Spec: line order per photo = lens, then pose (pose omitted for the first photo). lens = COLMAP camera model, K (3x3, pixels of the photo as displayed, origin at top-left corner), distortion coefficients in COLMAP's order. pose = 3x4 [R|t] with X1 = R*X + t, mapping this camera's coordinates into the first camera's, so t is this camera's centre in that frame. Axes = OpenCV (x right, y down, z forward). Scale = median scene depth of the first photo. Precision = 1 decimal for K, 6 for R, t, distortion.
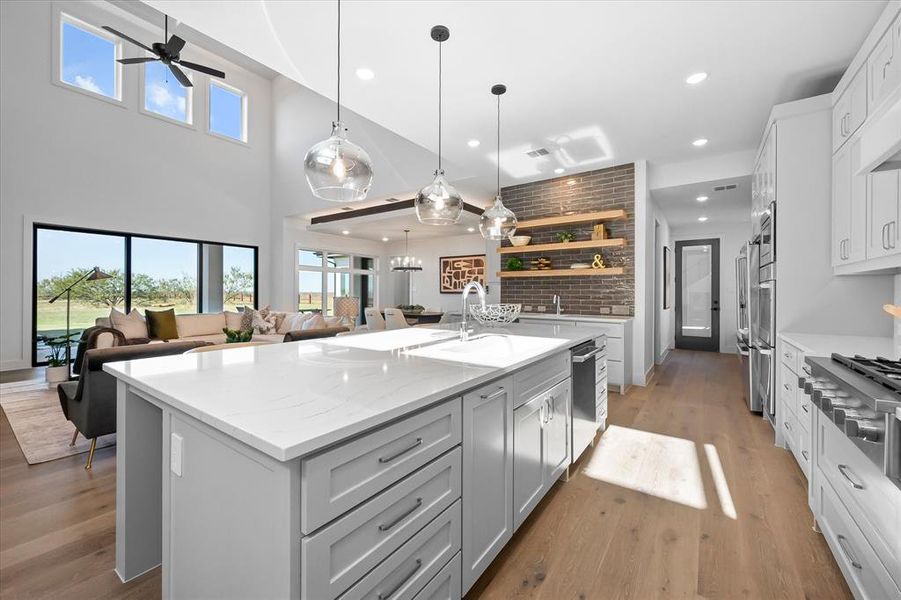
lens RADIAL K [[359.0, 0, 453.8], [0, 359.0, 295.0], [0, 0, 1]] dist [0.001179, -0.000010]
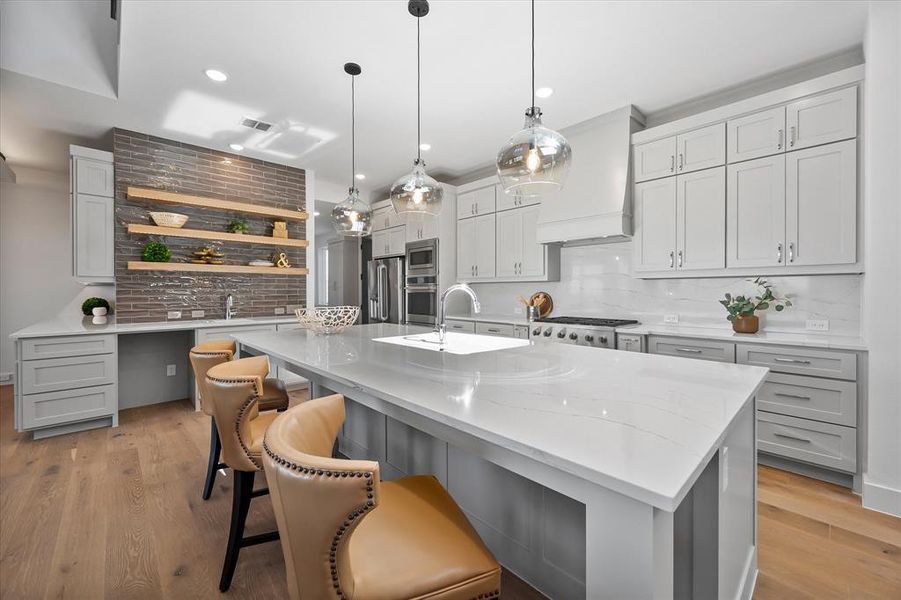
lens RADIAL K [[359.0, 0, 448.7], [0, 359.0, 296.4], [0, 0, 1]] dist [0.001179, -0.000010]
pose [[0.194752, -0.018590, 0.980676, -0.329285], [0.008219, 0.999816, 0.017320, -0.006696], [-0.980818, 0.004687, 0.194869, 0.267668]]
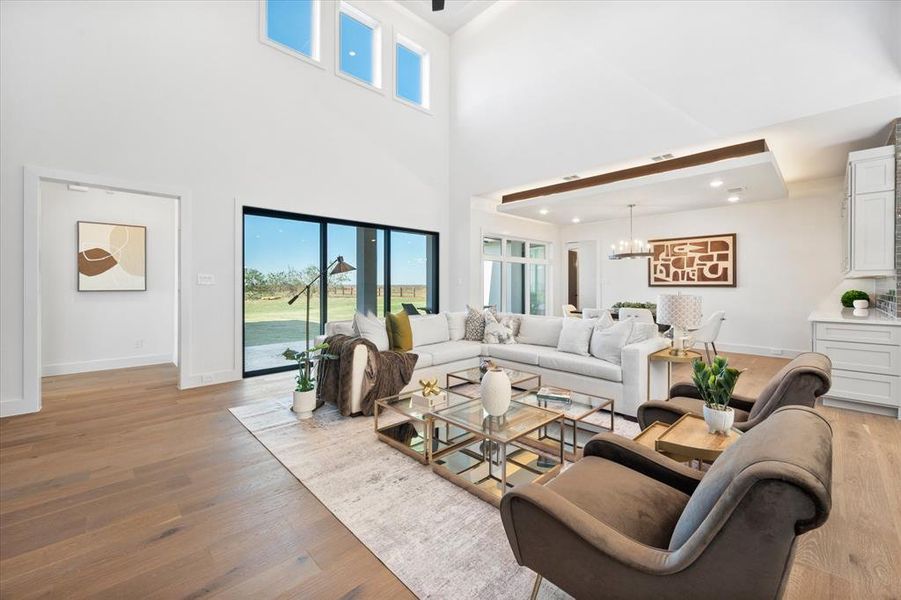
lens RADIAL K [[359.0, 0, 447.5], [0, 359.0, 286.6], [0, 0, 1]] dist [0.001179, -0.000010]
pose [[0.983568, -0.005240, -0.180461, -0.460114], [0.005181, 0.999986, -0.000794, -0.008995], [0.180463, -0.000154, 0.983582, 0.216310]]
